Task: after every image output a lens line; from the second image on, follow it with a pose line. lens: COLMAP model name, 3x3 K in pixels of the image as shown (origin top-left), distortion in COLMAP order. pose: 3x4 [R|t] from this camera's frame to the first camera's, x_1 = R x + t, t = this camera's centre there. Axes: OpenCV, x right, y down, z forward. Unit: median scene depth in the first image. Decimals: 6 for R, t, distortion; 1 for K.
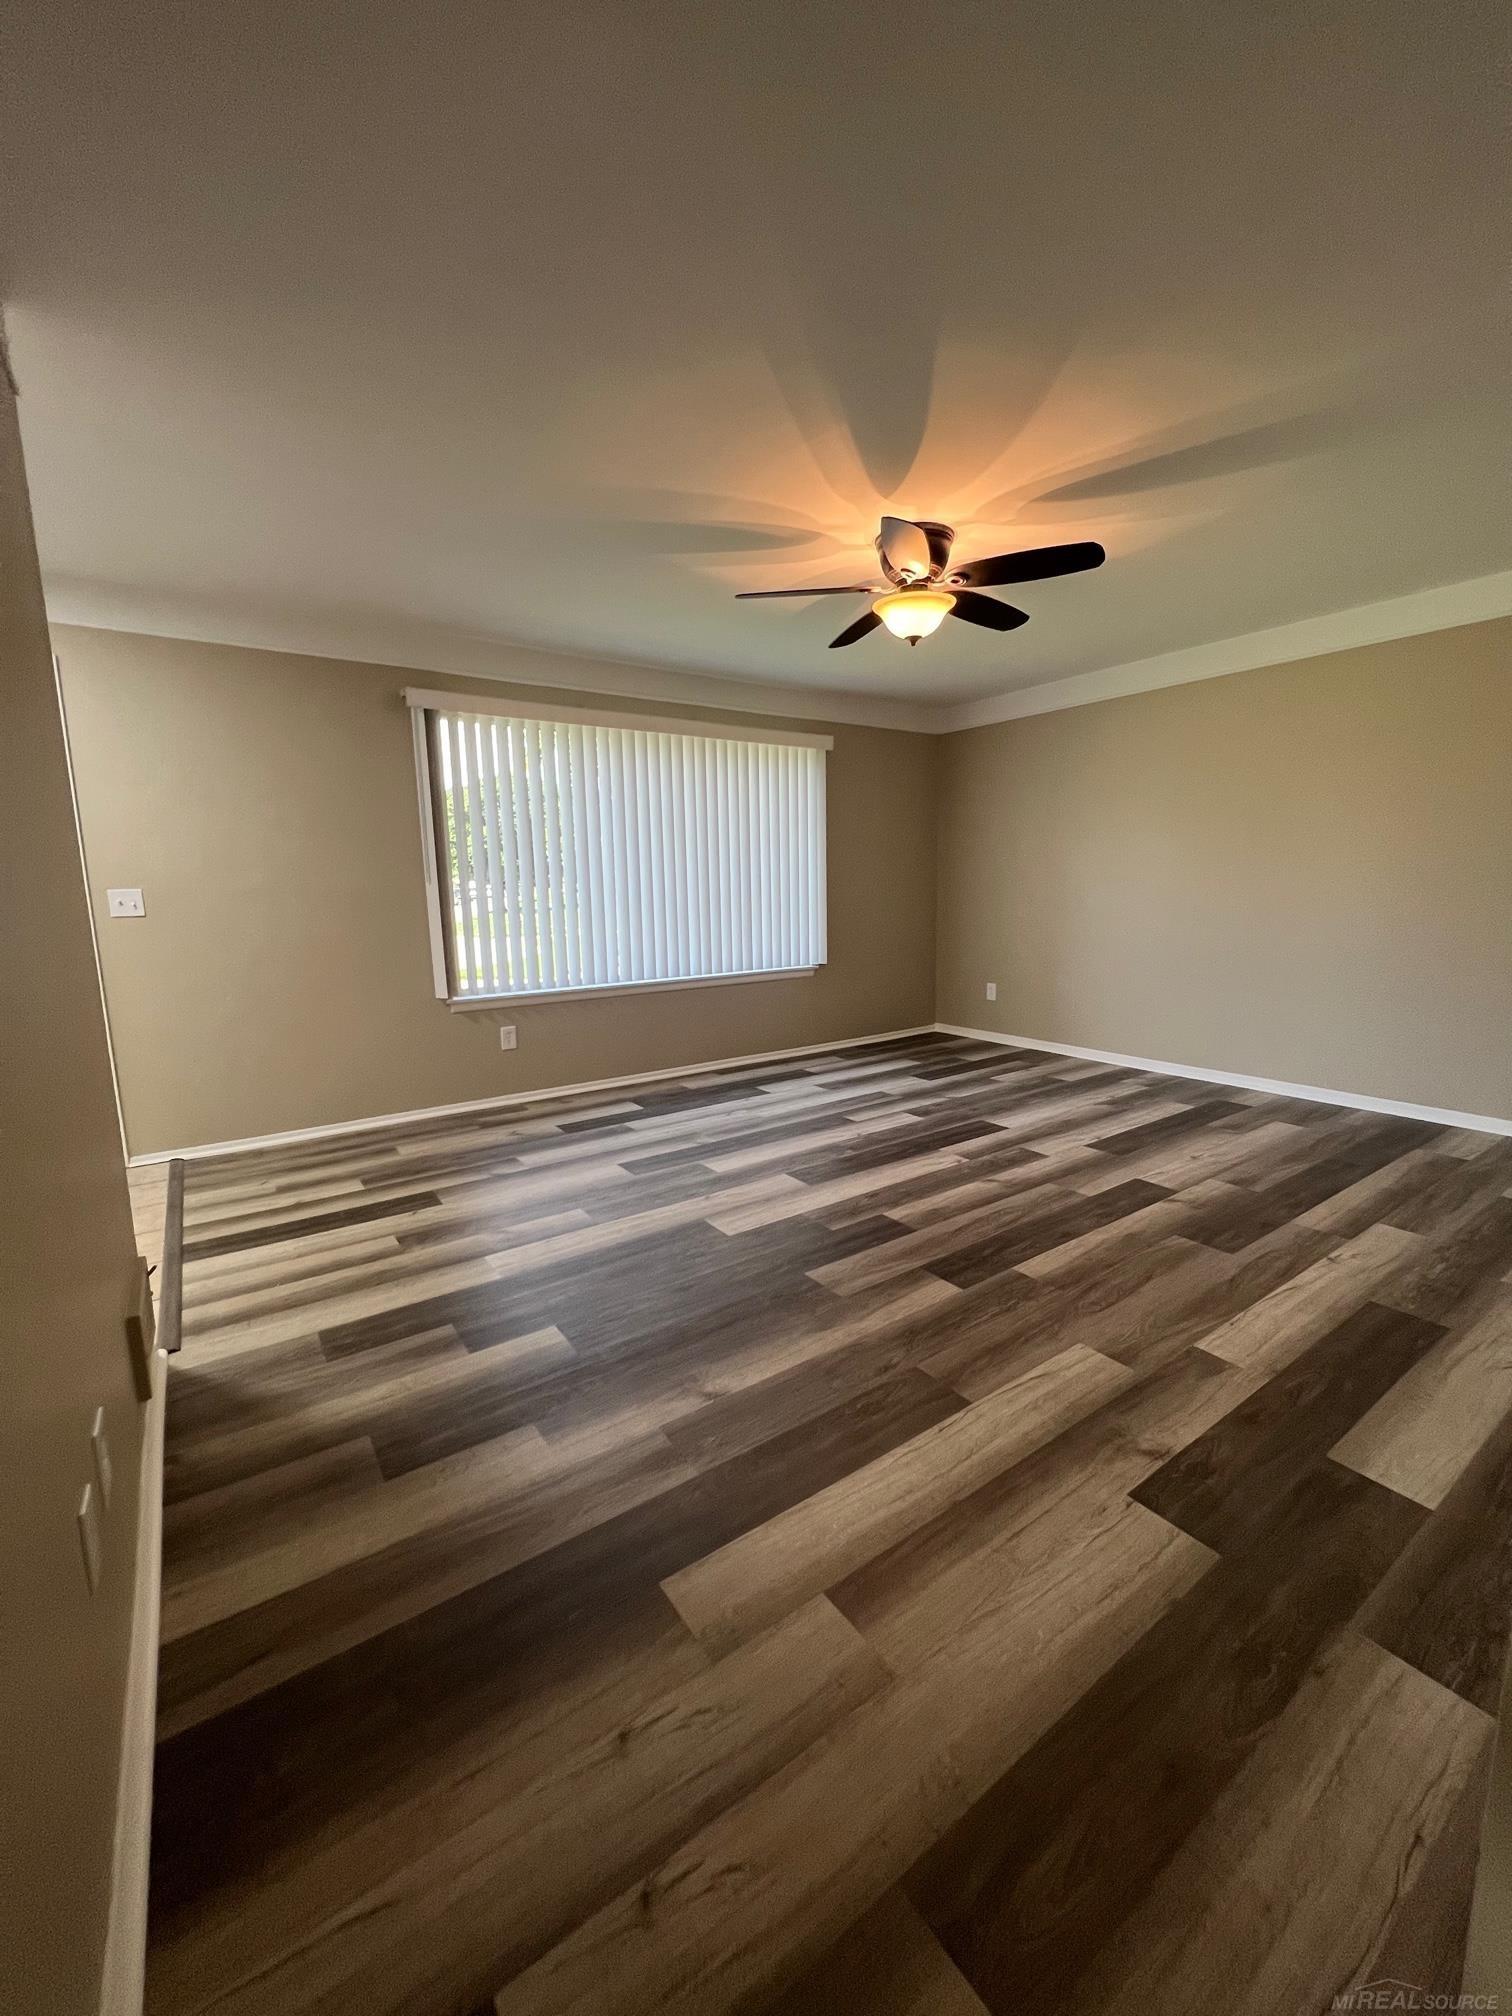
lens RADIAL K [[808.1, 0, 763.6], [0, 808.1, 1011.2], [0, 0, 1]] dist [0.002421, -0.000036]
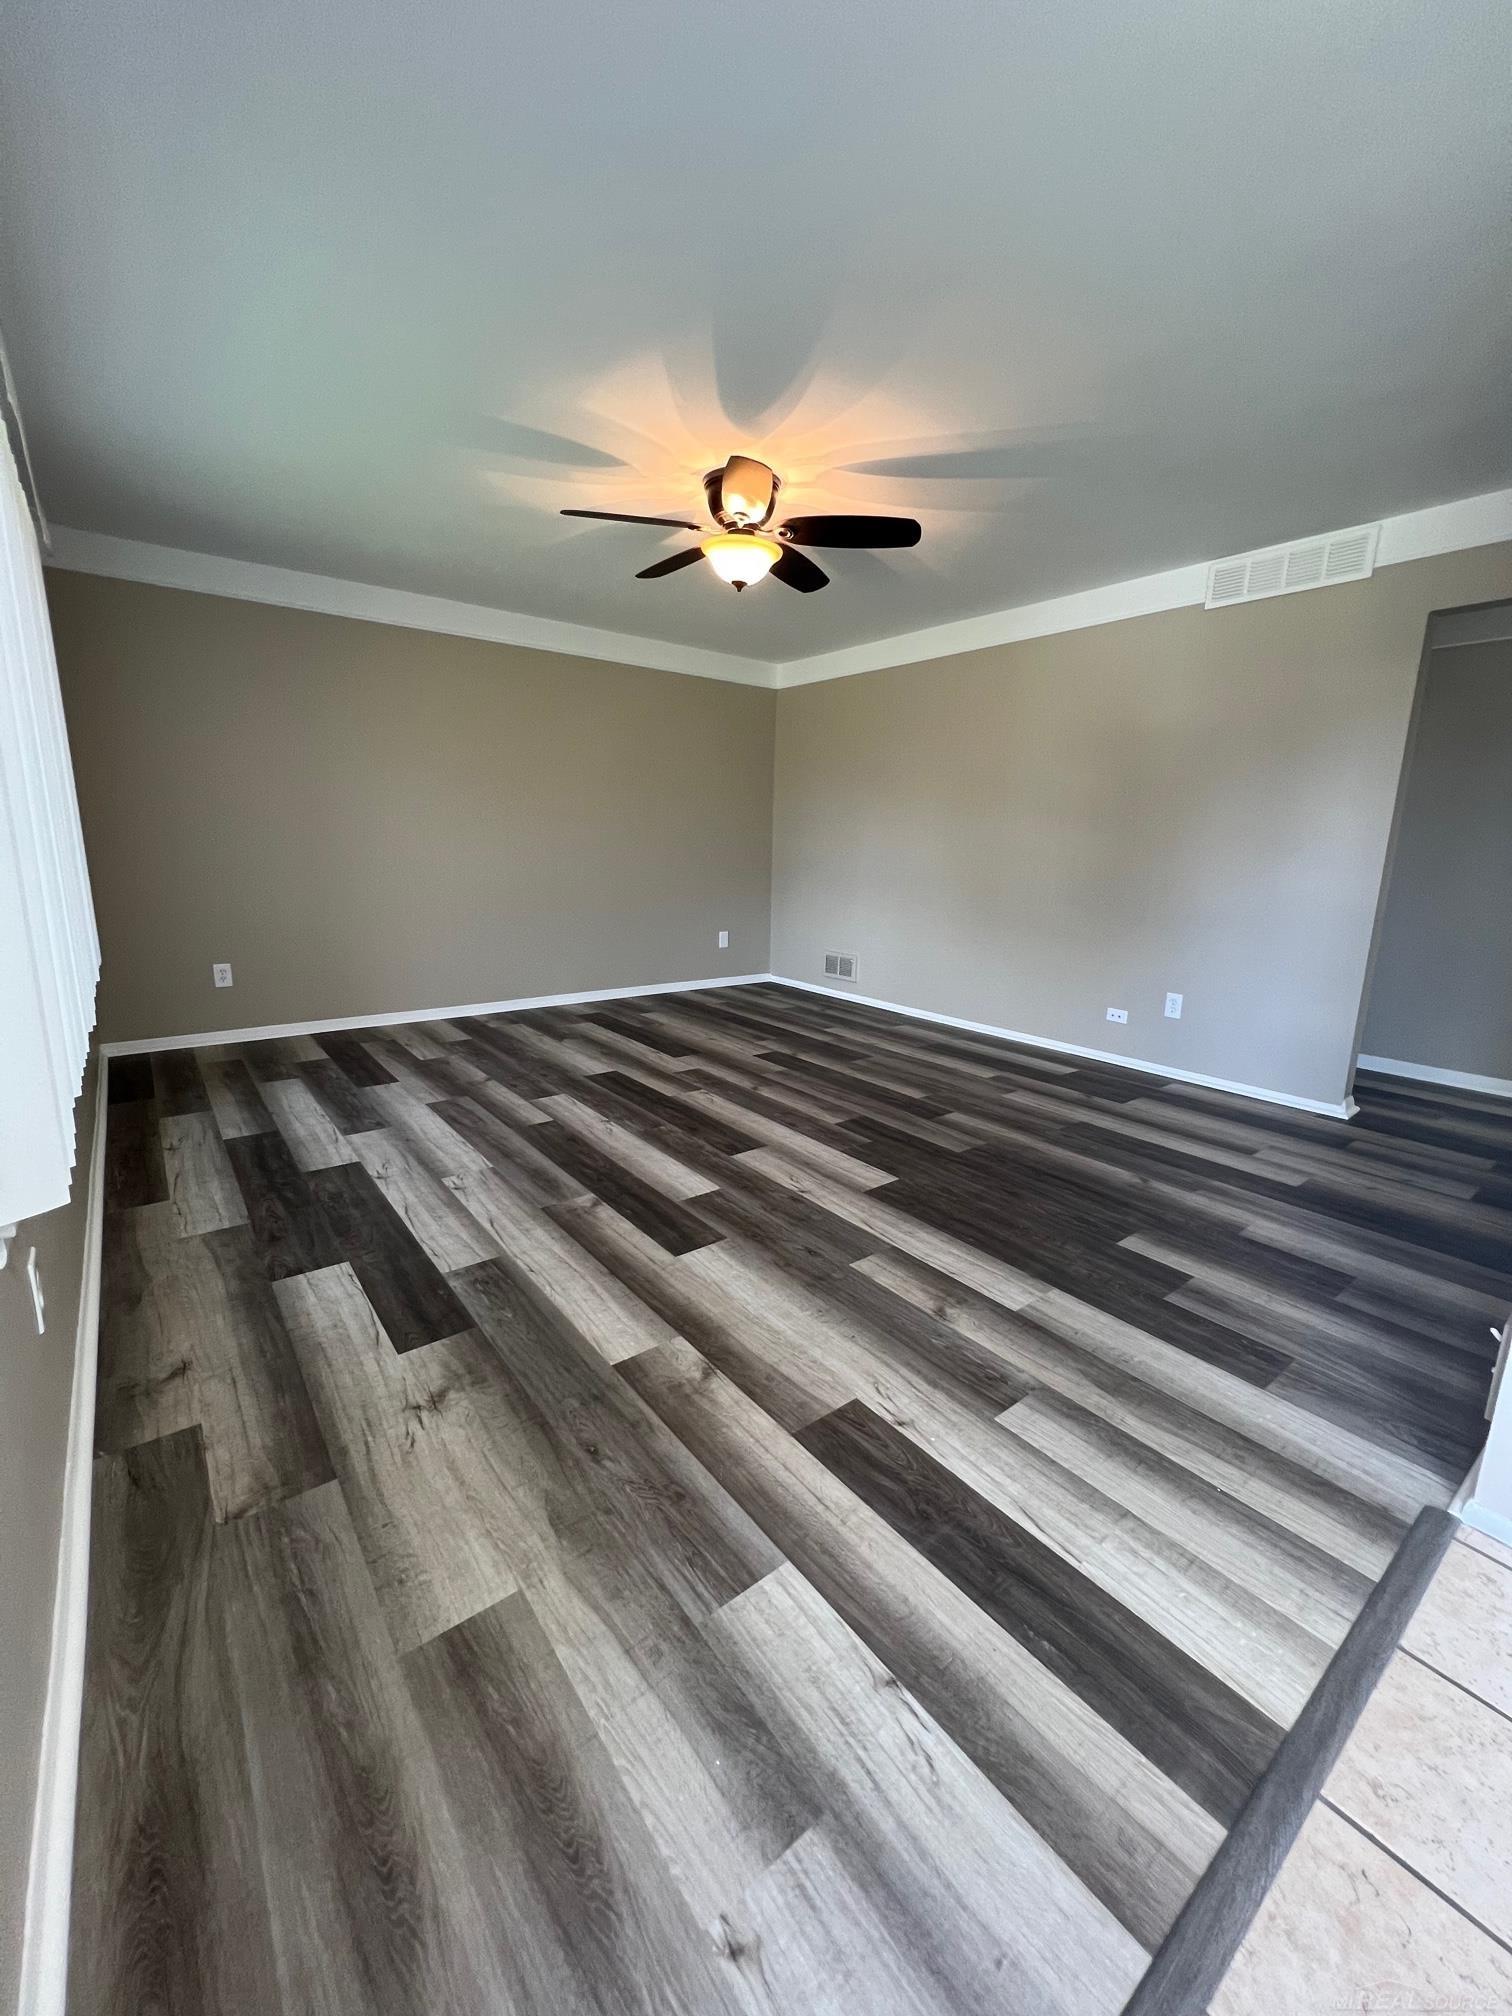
lens RADIAL K [[808.1, 0, 763.6], [0, 808.1, 1011.2], [0, 0, 1]] dist [0.002421, -0.000036]
pose [[-0.053446, -0.190413, 0.980248, -0.879100], [0.136301, 0.971072, 0.196063, -0.132113], [-0.989225, 0.144088, -0.025946, 1.037257]]
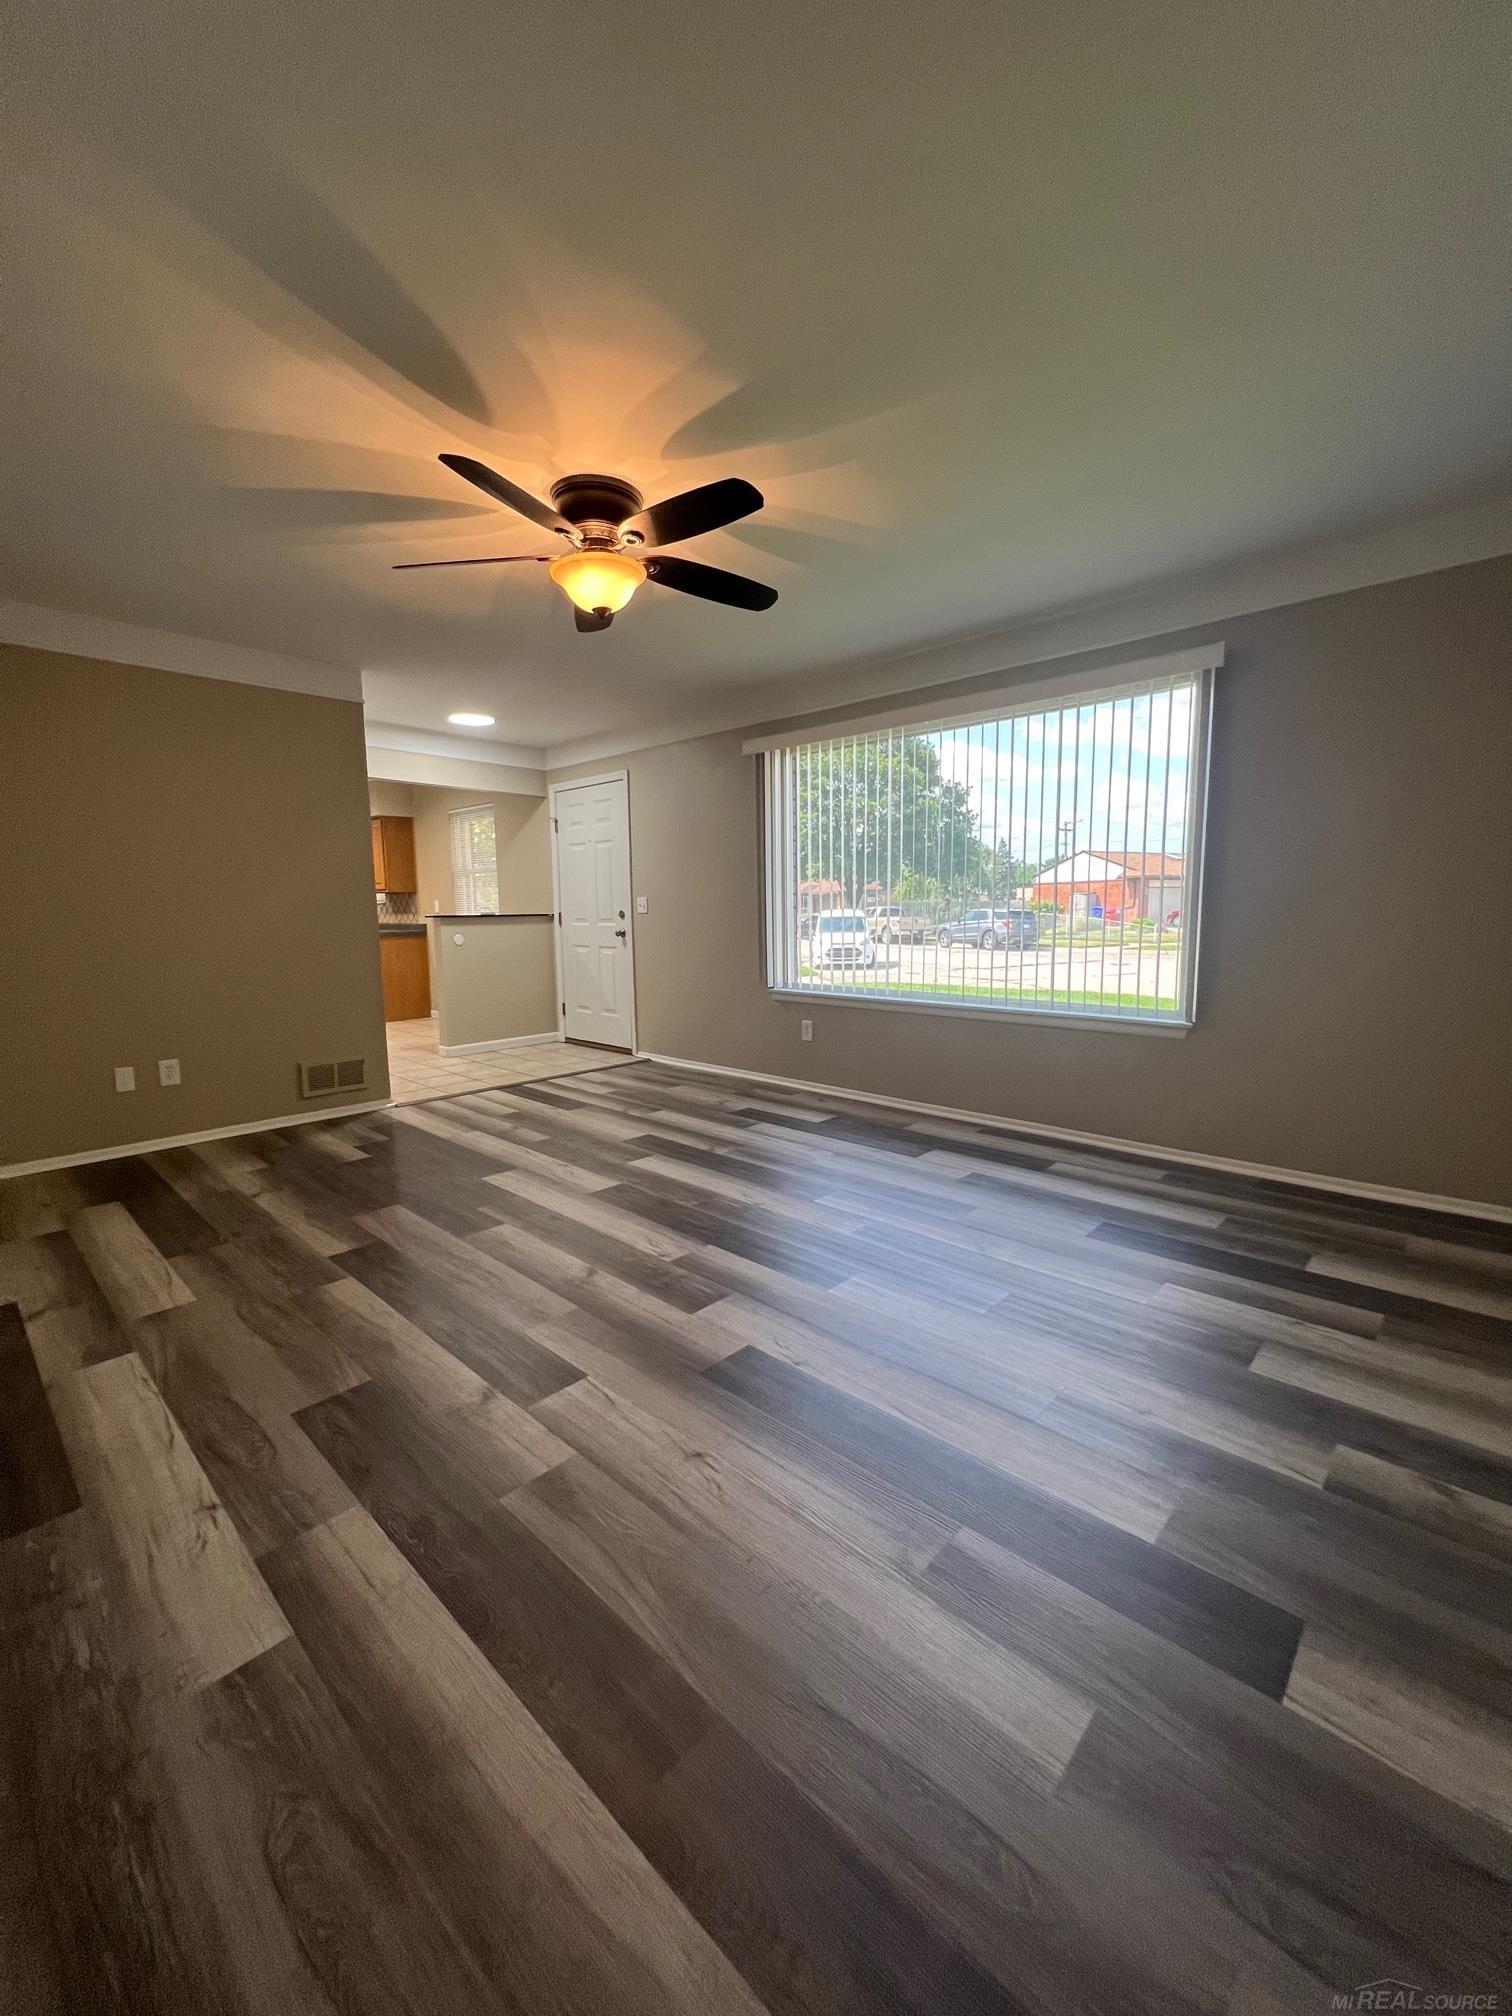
lens RADIAL K [[797.9, 0, 756.0], [0, 797.9, 1008.0], [0, 0, 1]] dist [-0.000006, 0.000177]
pose [[0.203027, 0.137196, -0.969514, 1.067041], [-0.145727, 0.983342, 0.108636, -0.155953], [0.968269, 0.119228, 0.219638, 0.987496]]
